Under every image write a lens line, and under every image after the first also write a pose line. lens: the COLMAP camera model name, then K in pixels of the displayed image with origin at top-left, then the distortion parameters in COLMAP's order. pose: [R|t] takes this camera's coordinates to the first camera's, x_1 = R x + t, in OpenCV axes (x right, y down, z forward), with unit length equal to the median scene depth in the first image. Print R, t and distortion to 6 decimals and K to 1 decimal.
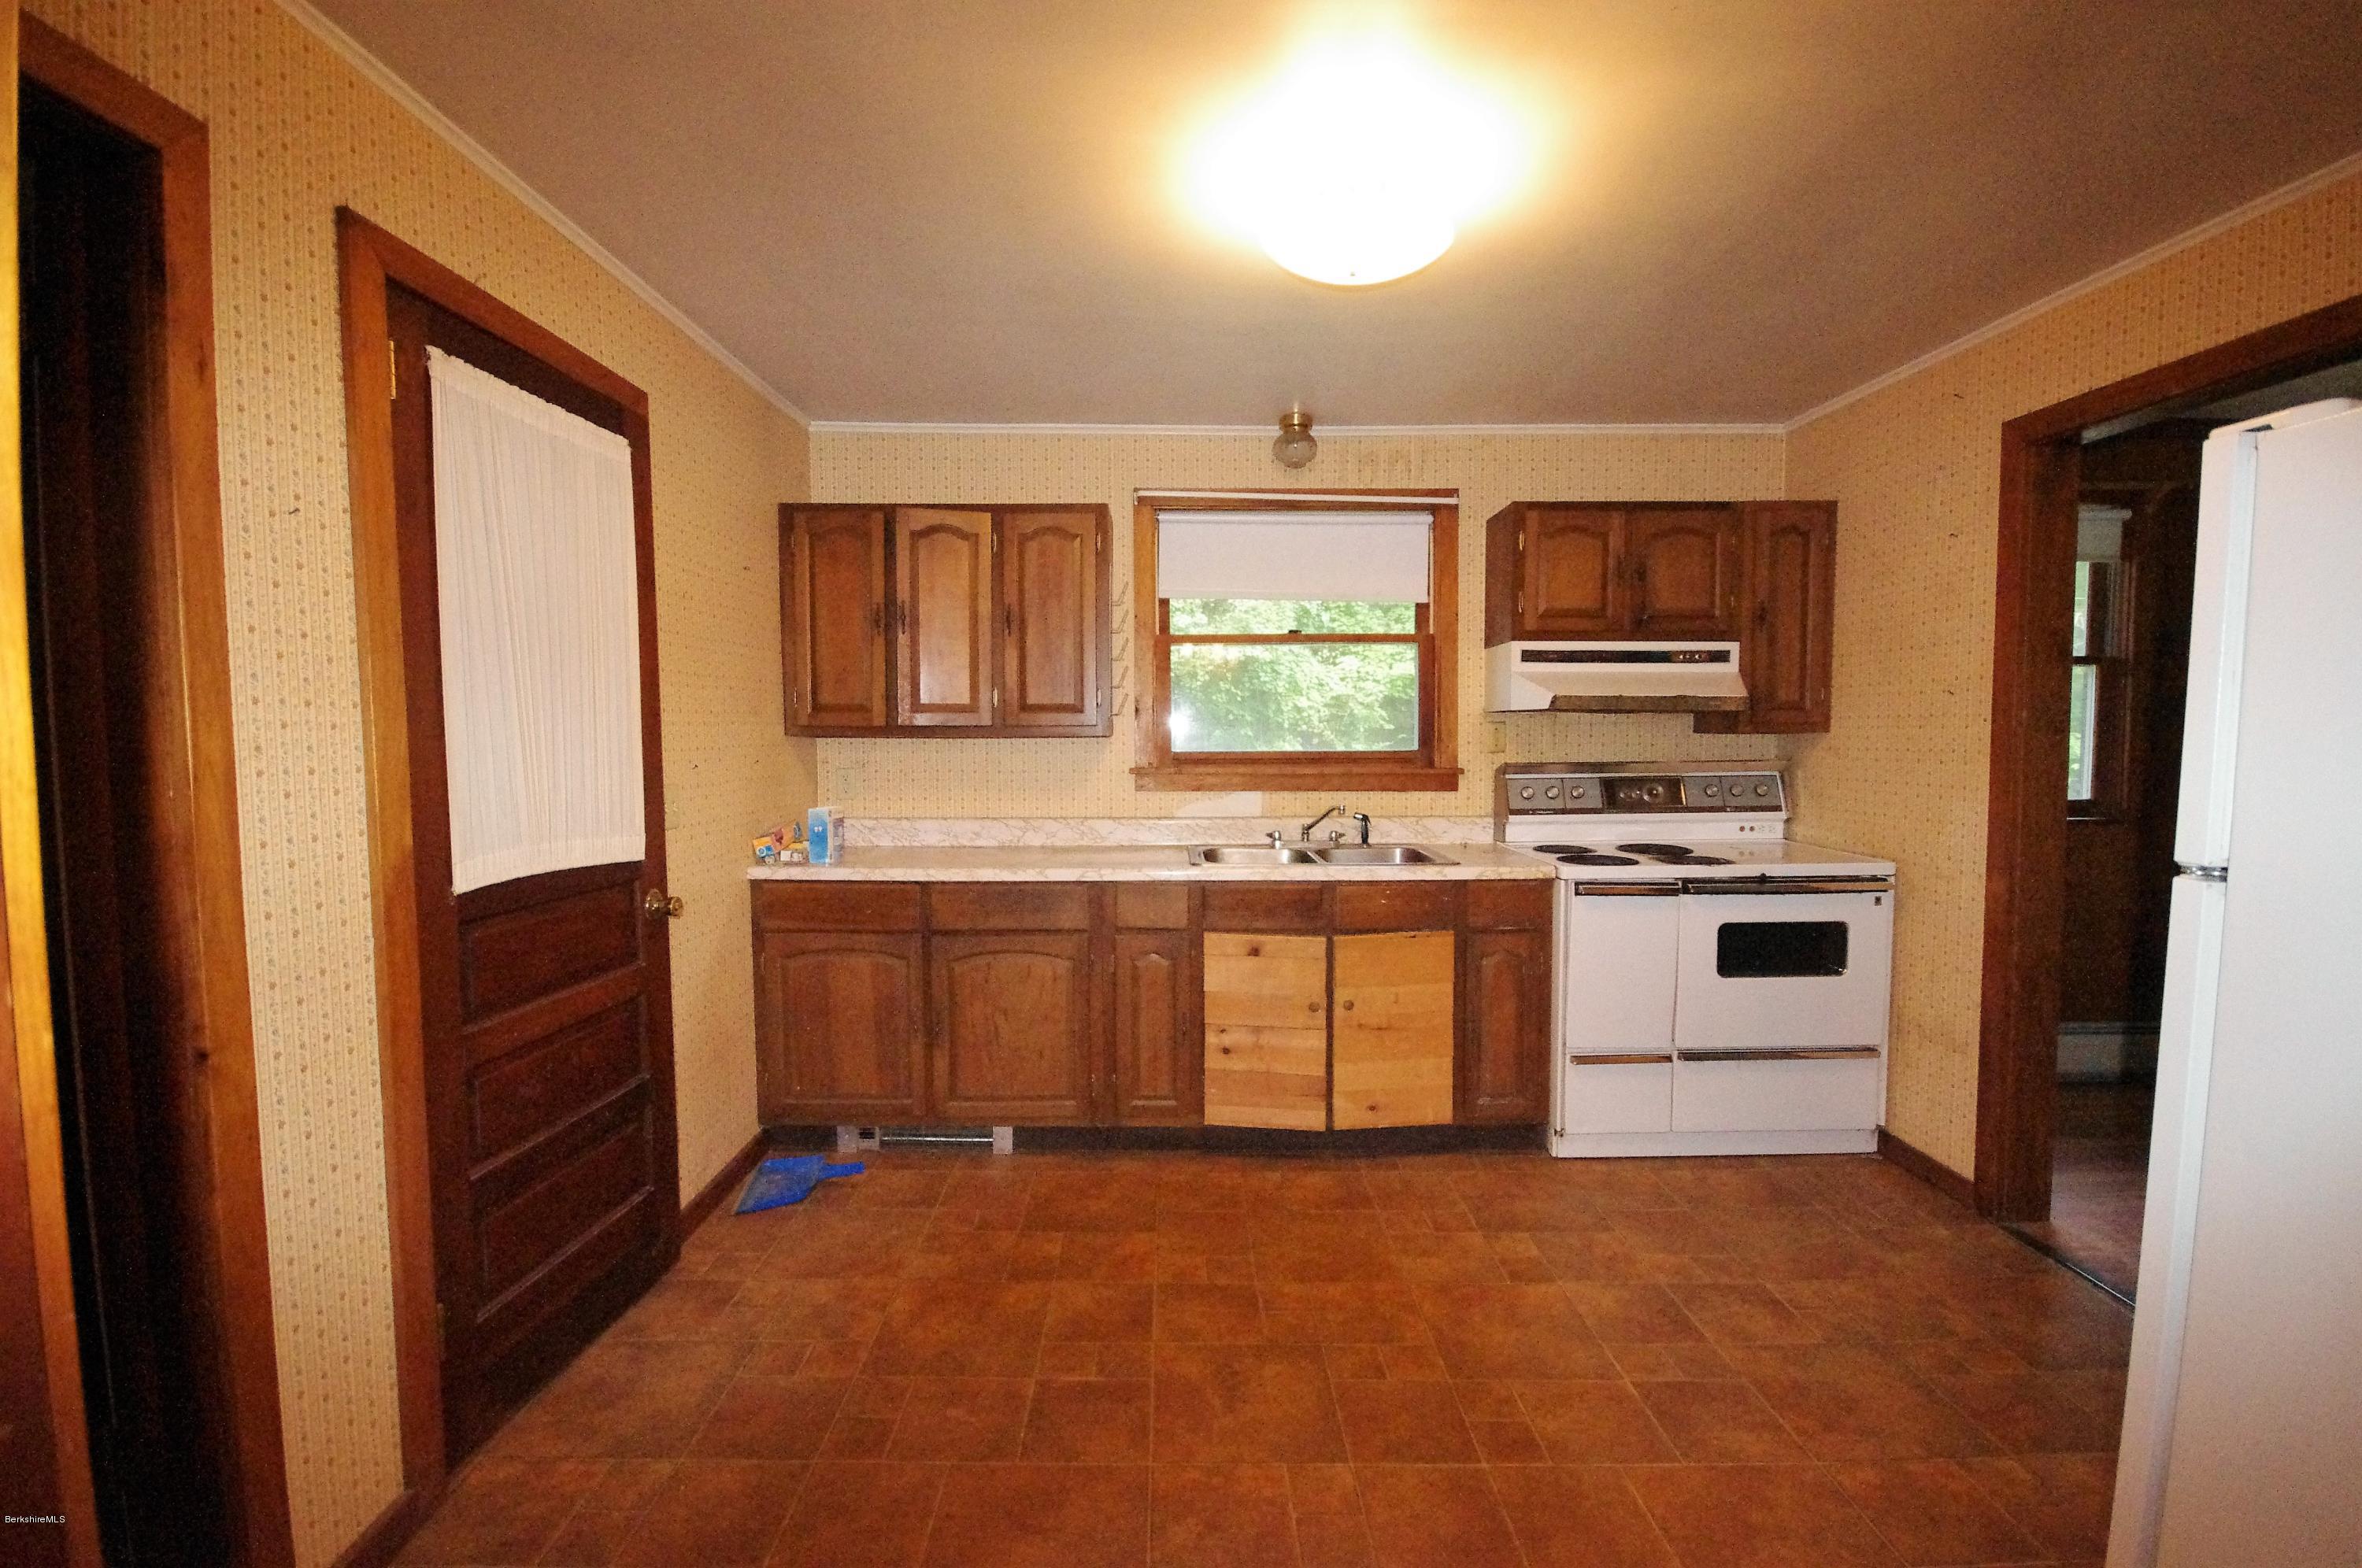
lens RADIAL K [[959.6, 0, 1181.0], [0, 959.6, 784.0], [0, 0, 1]] dist [0.000637, 0.000220]
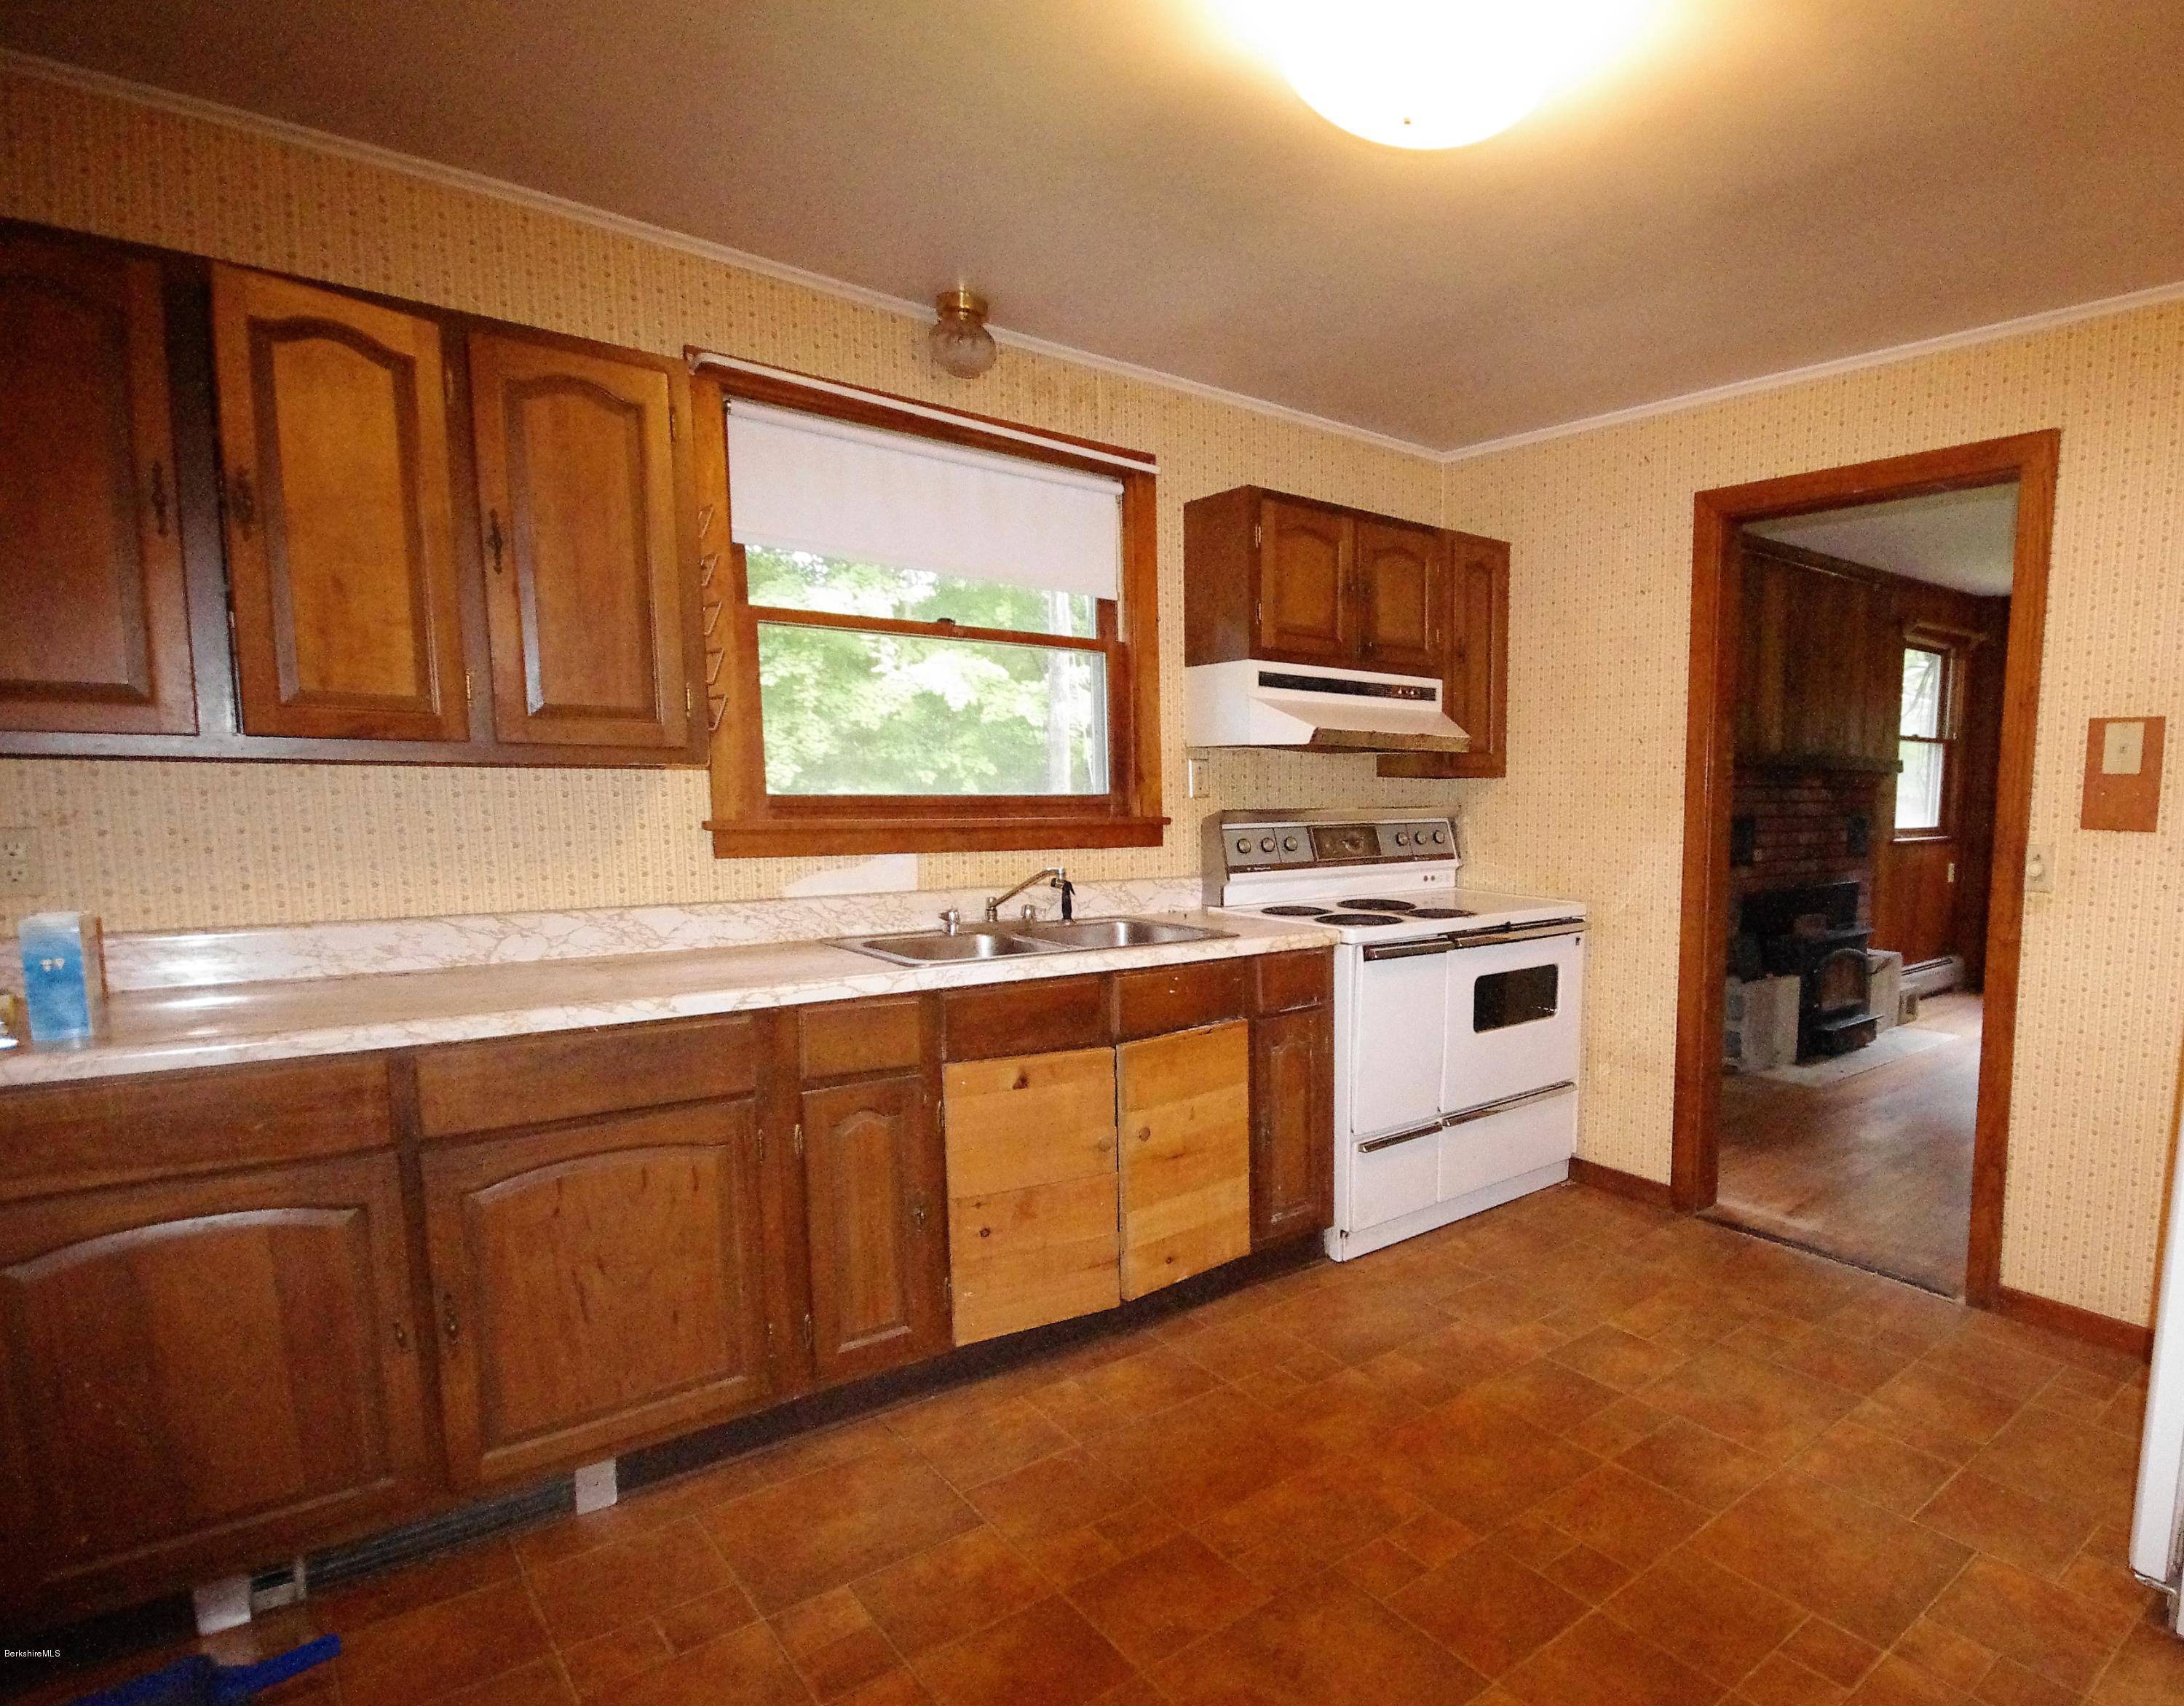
lens RADIAL K [[1197.5, 0, 1093.5], [0, 1197.5, 923.9], [0, 0, 1]] dist [-0.001237, -0.000476]
pose [[0.751491, -0.063333, 0.656696, -0.438620], [0.021728, 0.997218, 0.071309, -0.000292], [-0.659385, -0.039319, 0.750776, 0.315378]]
